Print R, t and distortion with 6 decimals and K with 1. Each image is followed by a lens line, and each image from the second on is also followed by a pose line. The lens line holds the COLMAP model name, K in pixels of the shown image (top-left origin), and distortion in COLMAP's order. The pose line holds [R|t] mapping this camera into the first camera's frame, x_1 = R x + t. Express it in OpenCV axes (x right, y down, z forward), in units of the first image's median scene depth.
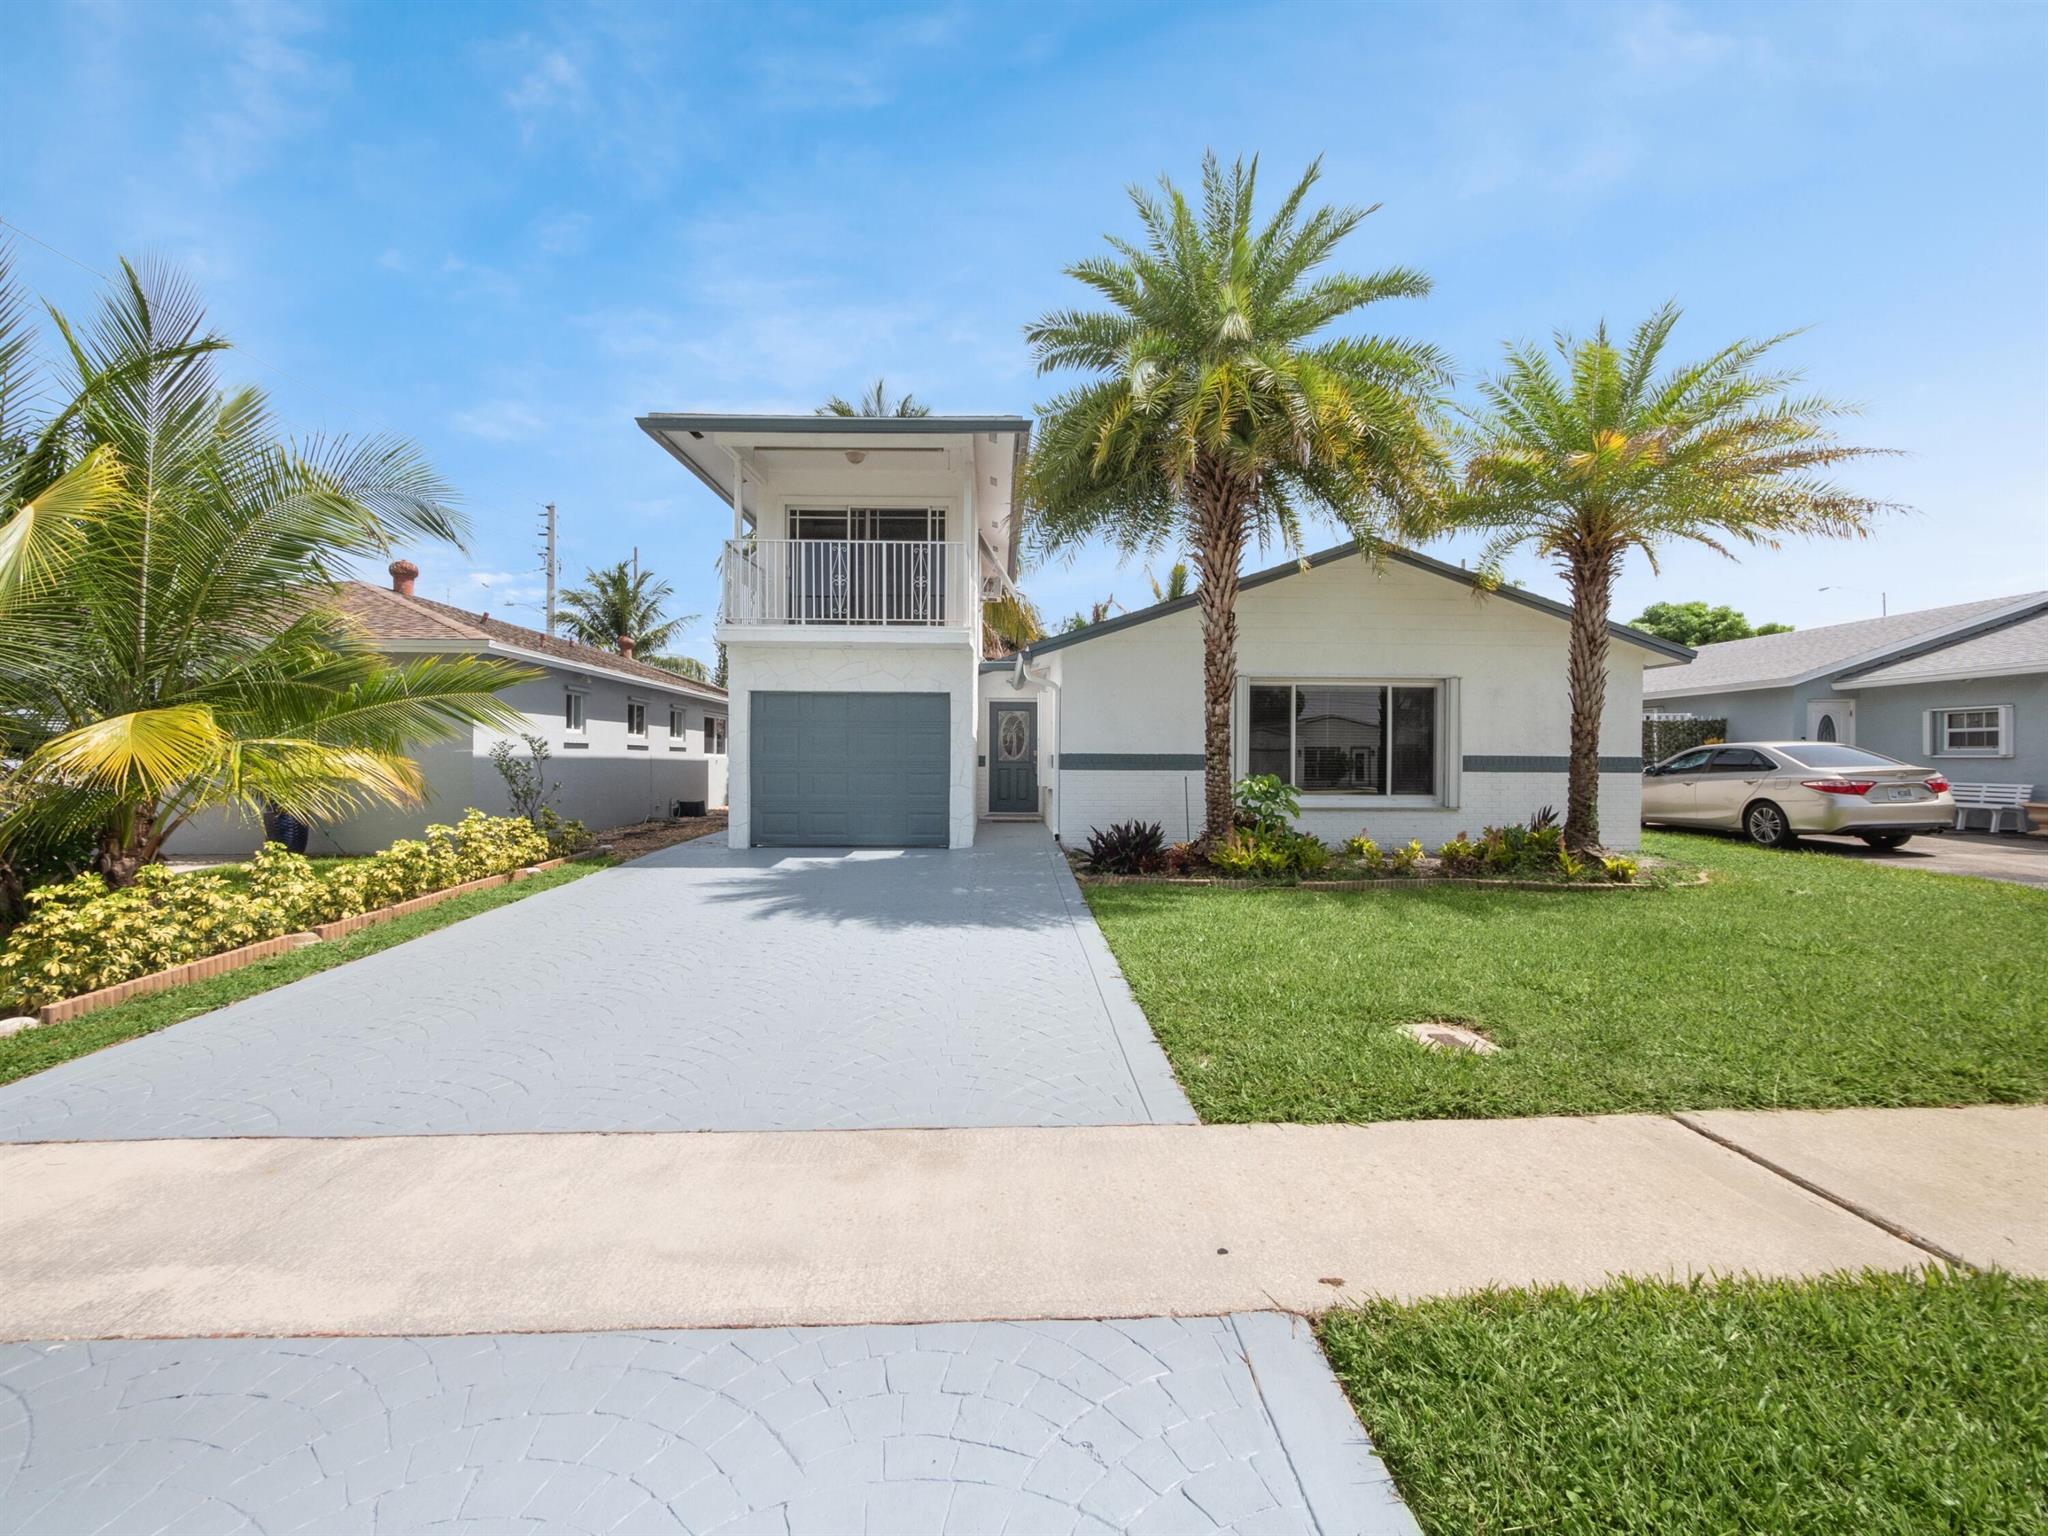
lens RADIAL K [[860.9, 0, 1027.1], [0, 860.9, 775.7], [0, 0, 1]] dist [-0.005219, -0.001202]
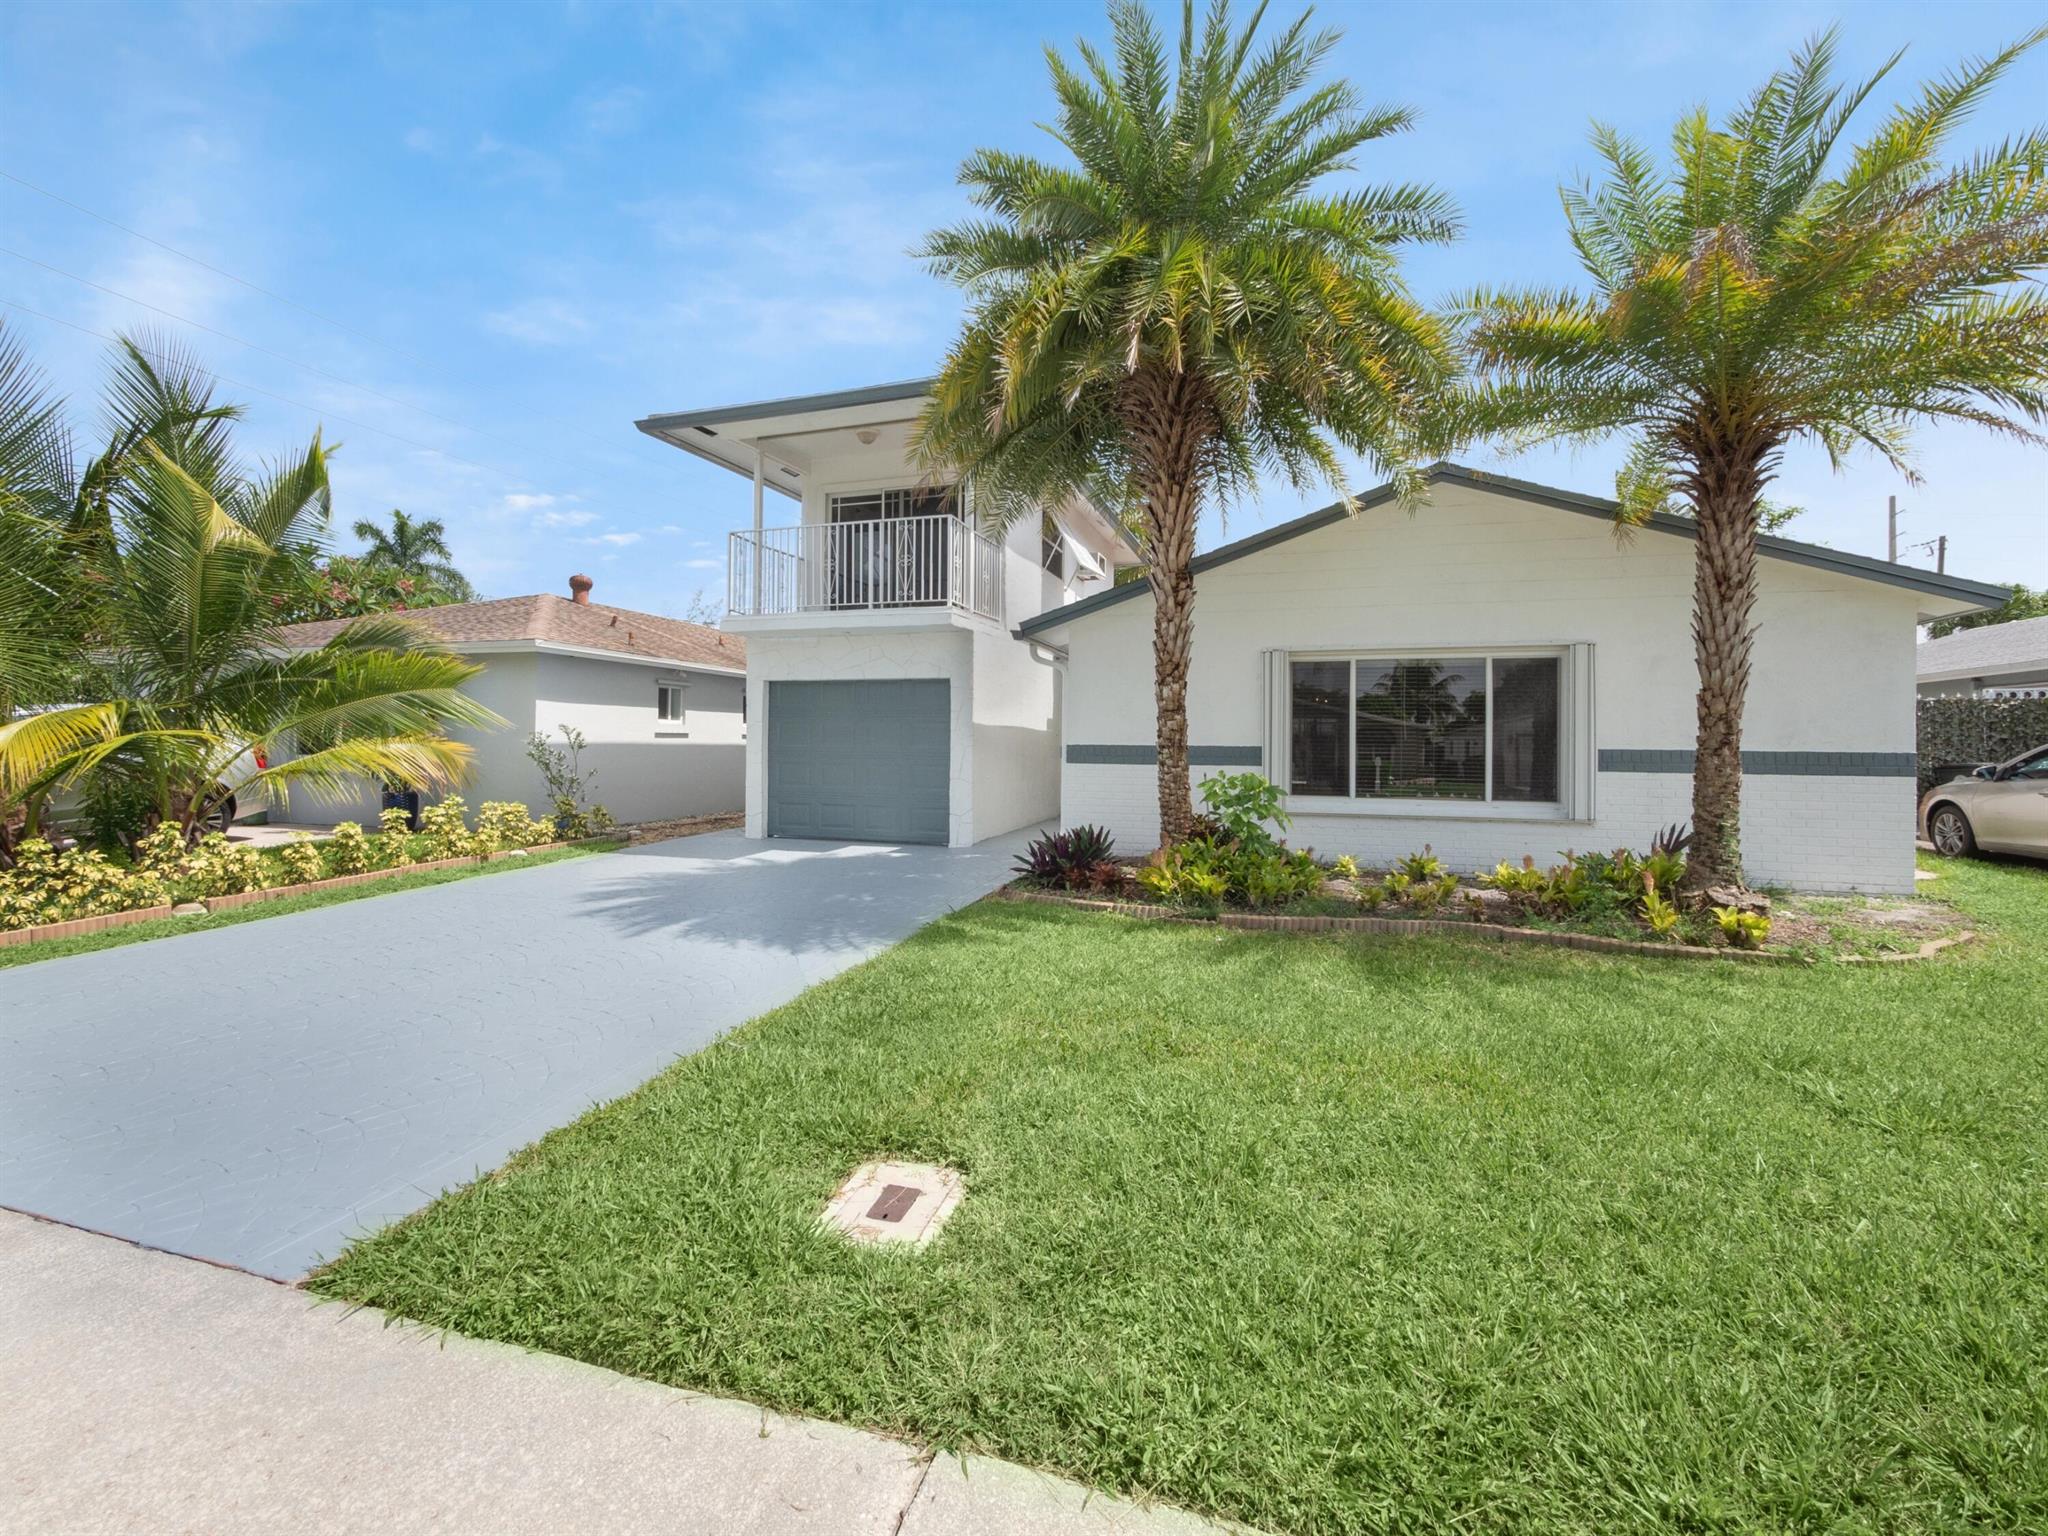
lens RADIAL K [[860.9, 0, 1026.1], [0, 860.9, 747.6], [0, 0, 1]] dist [-0.005219, -0.001202]
pose [[0.946155, 0.004961, -0.323677, 0.315332], [-0.011339, 0.999777, -0.017824, -0.007208], [0.323516, 0.020534, 0.946000, 0.169915]]
